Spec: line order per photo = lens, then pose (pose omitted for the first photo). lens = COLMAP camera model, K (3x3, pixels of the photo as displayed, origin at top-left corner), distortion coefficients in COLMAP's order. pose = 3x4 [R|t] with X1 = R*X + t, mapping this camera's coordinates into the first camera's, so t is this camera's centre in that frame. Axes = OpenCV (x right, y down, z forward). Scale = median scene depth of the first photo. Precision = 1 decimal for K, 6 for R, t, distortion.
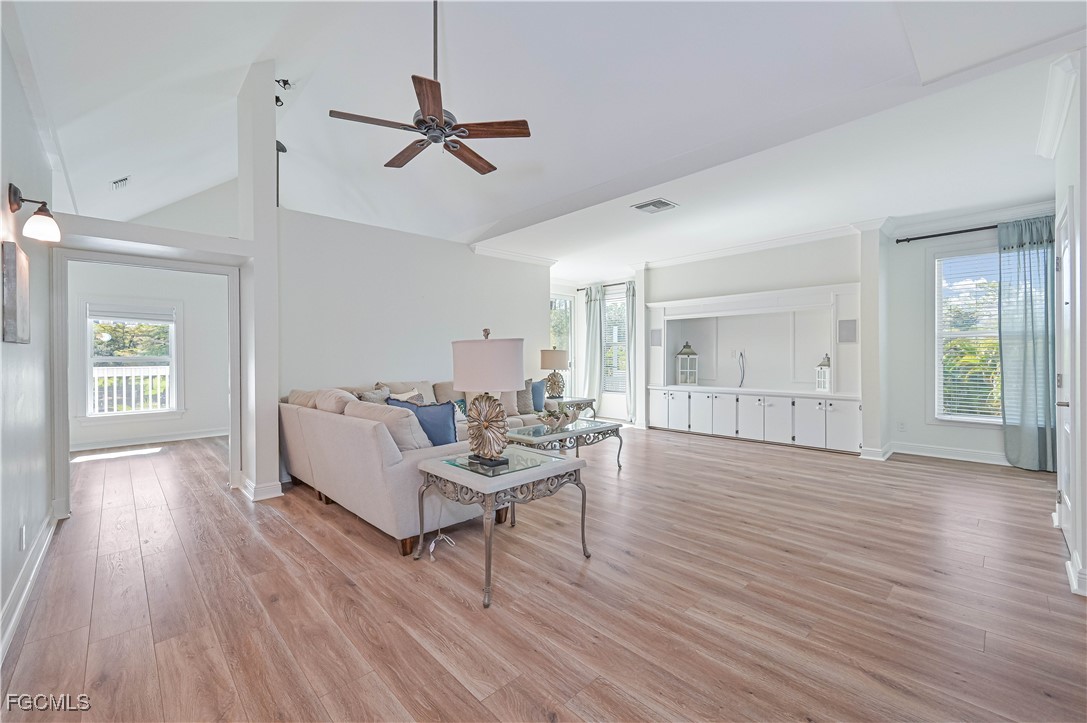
lens RADIAL K [[441.1, 0, 543.0], [0, 441.1, 360.8], [0, 0, 1]] dist [-0.001021, -0.000197]
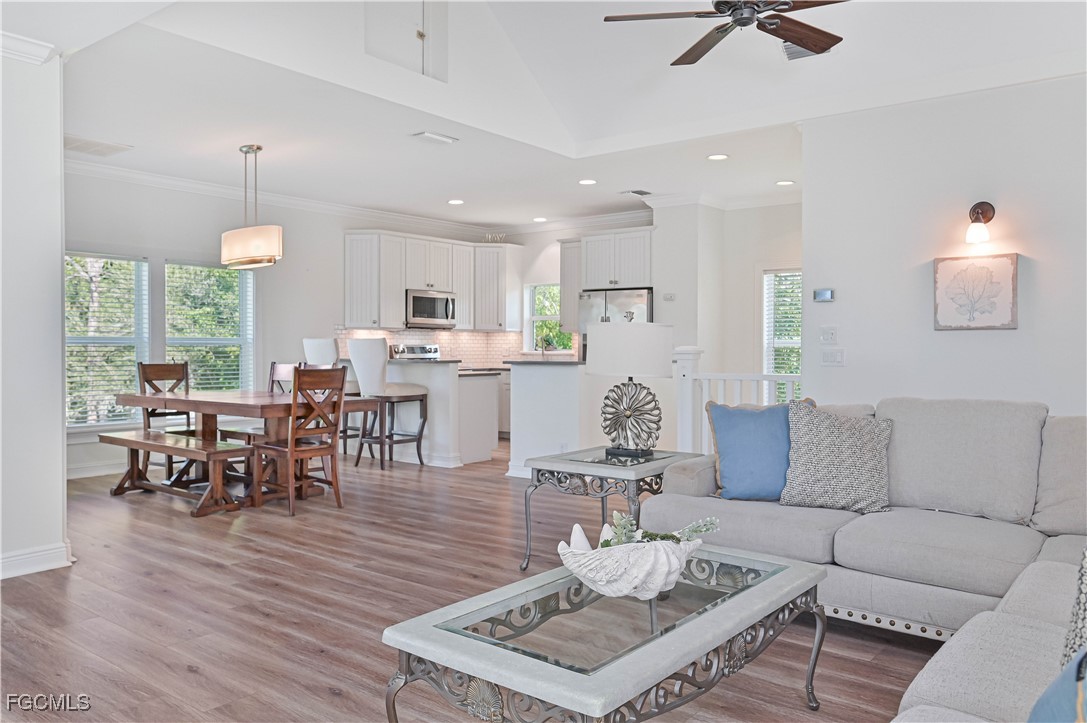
lens RADIAL K [[810.0, 0, 543.6], [0, 810.0, 357.1], [0, 0, 1]] dist [-0.010818, 0.001528]
pose [[-0.990747, 0.007251, -0.135528, 0.270758], [0.003873, 0.999676, 0.025171, -0.017040], [0.135667, 0.024413, -0.990454, 2.514644]]
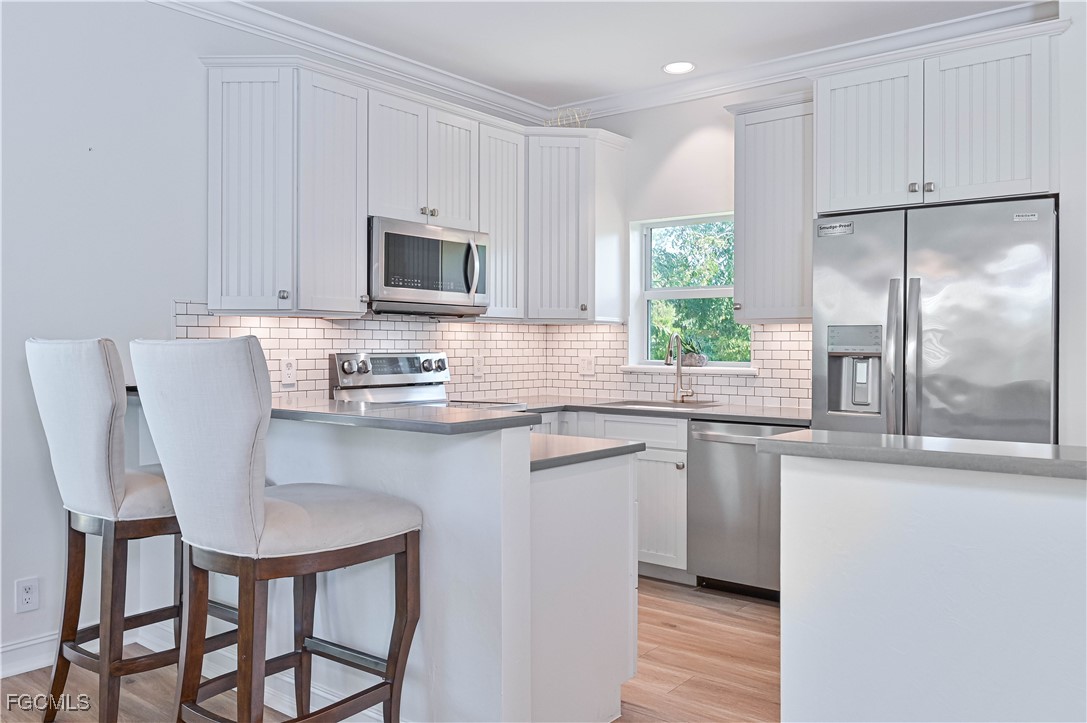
lens RADIAL K [[834.2, 0, 538.0], [0, 834.2, 357.9], [0, 0, 1]] dist [-0.012073, -0.001713]
pose [[-0.991401, 0.007585, -0.130636, 0.282377], [0.004079, 0.999625, 0.027087, -0.015821], [0.130792, 0.026322, -0.991060, 0.410876]]
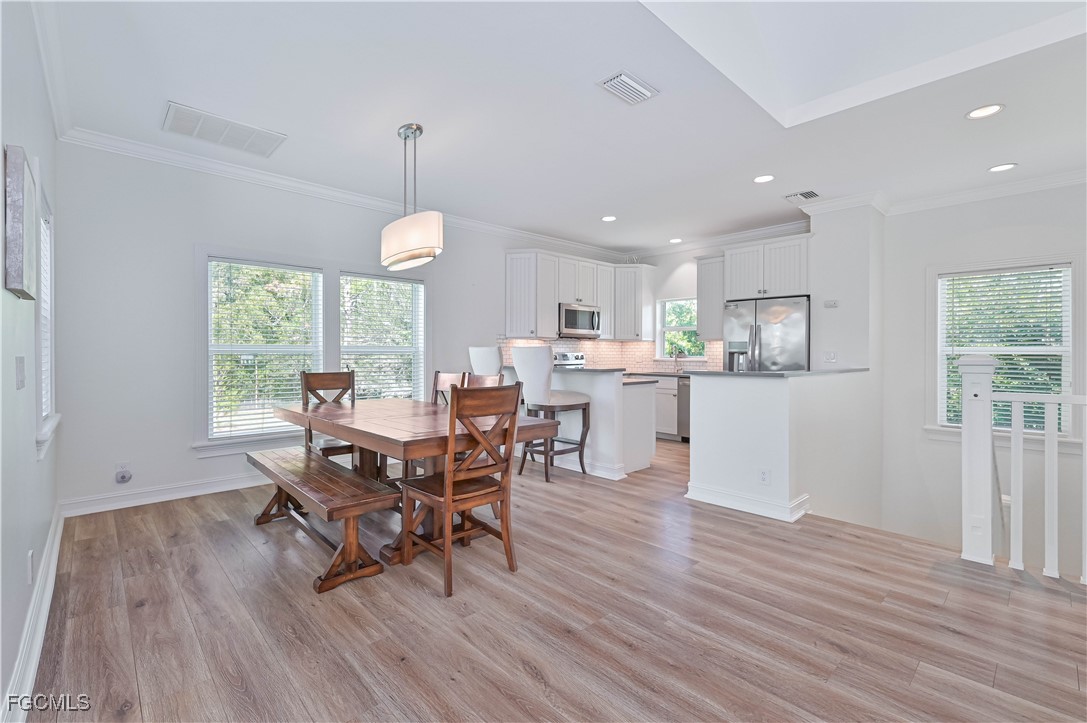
lens RADIAL K [[477.0, 0, 545.0], [0, 477.0, 354.6], [0, 0, 1]] dist [0.004663, 0.000396]
pose [[-0.999980, 0.006042, 0.001887, 0.450679], [0.006069, 0.999873, 0.014732, -0.009318], [-0.001798, 0.014743, -0.999890, 1.252122]]
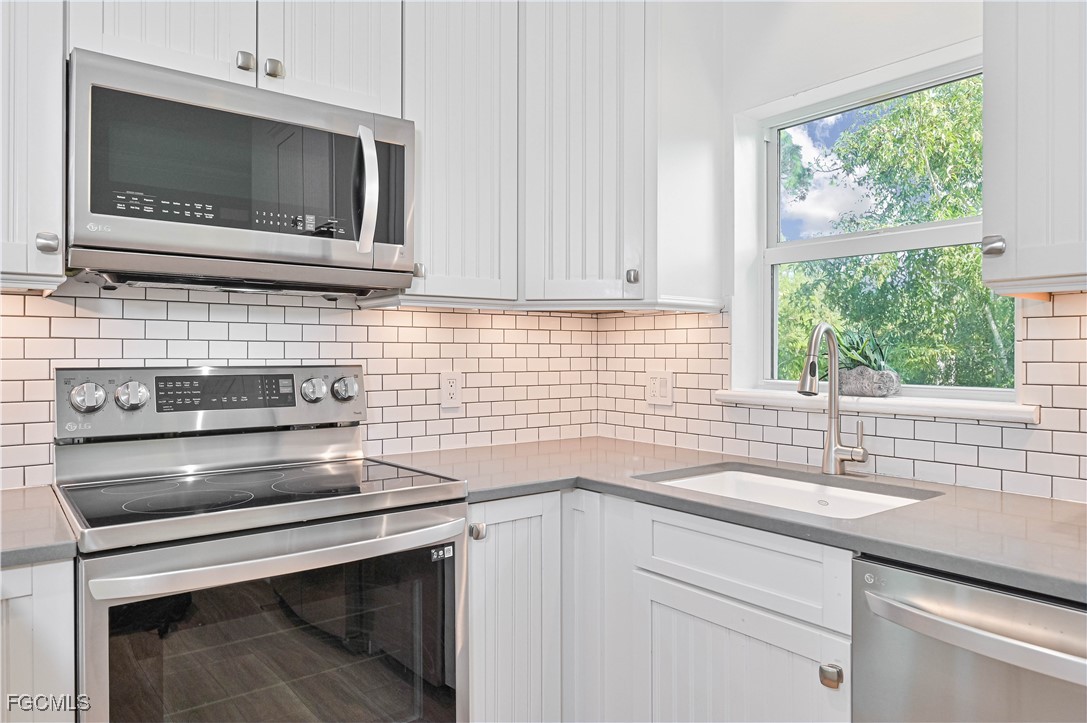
lens RADIAL K [[716.2, 0, 548.1], [0, 716.2, 356.1], [0, 0, 1]] dist [-0.001496, 0.000672]
pose [[-0.995017, 0.006309, 0.099510, -0.037745], [0.007612, 0.999890, 0.012717, 0.000796], [-0.099419, 0.013411, -0.994955, -0.579723]]
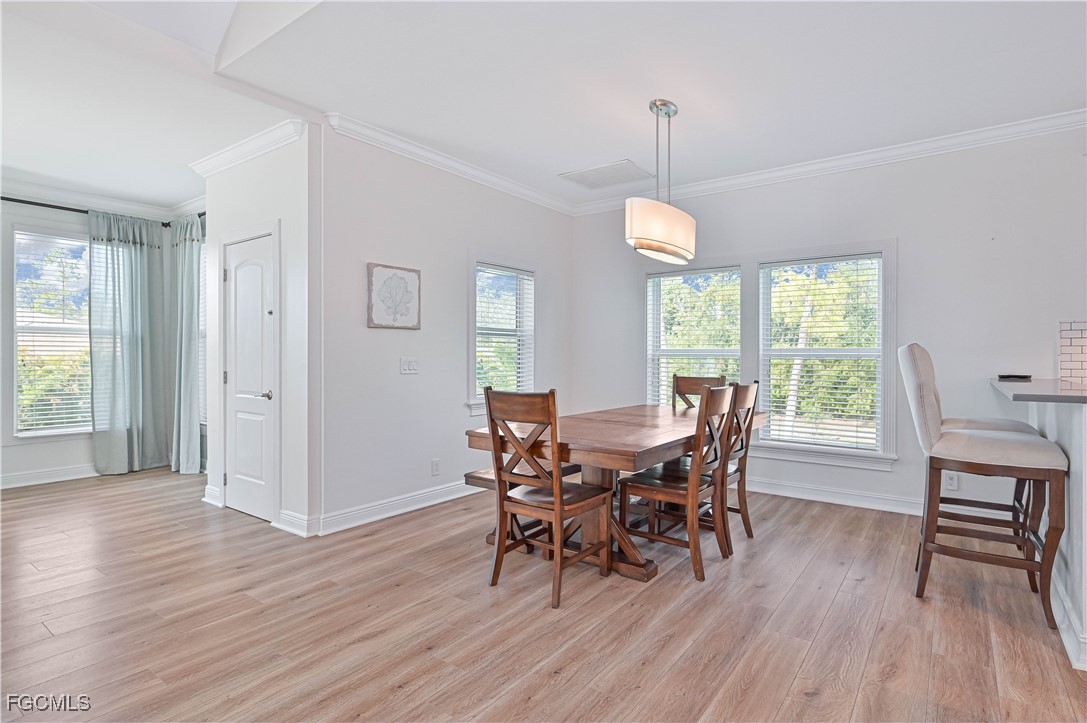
lens RADIAL K [[551.6, 0, 554.5], [0, 551.6, 360.7], [0, 0, 1]] dist [0.000896, -0.000346]
pose [[-0.182261, -0.000673, 0.983250, -0.432294], [0.009291, 0.999954, 0.002407, 0.006825], [-0.983206, 0.009574, -0.182246, 0.467189]]
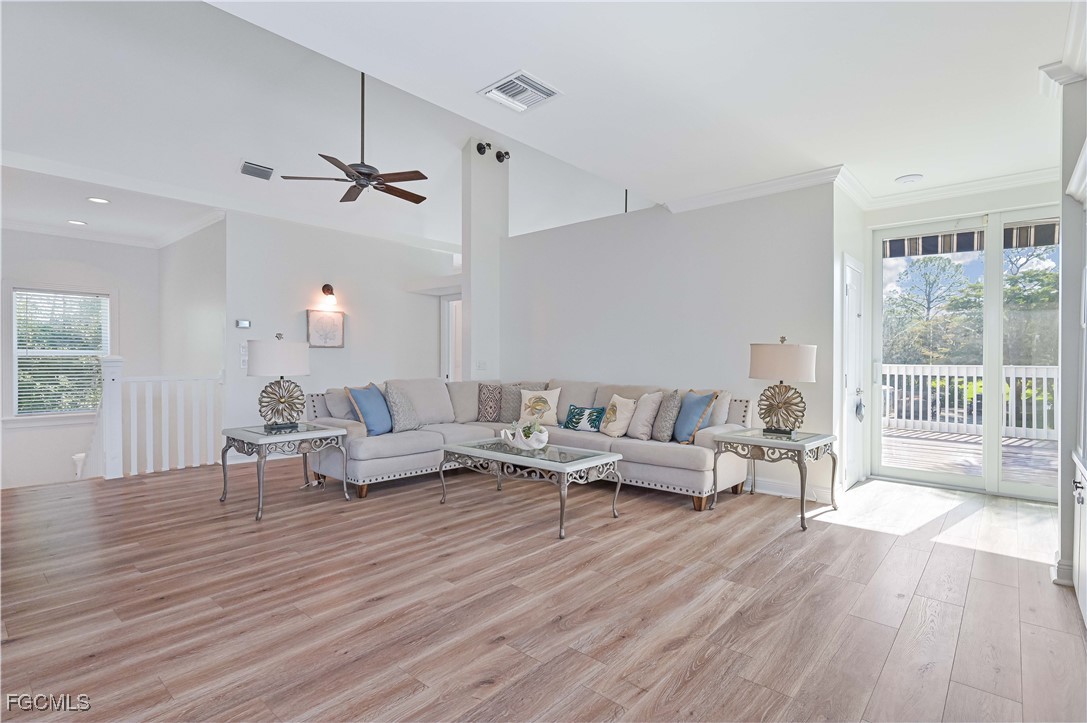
lens RADIAL K [[536.6, 0, 546.5], [0, 536.6, 357.5], [0, 0, 1]] dist [0.000559, 0.000191]
pose [[0.087260, 0.008249, -0.996151, 1.571102], [-0.011810, 0.999904, 0.007246, -0.014669], [0.996116, 0.011132, 0.087349, 1.600872]]
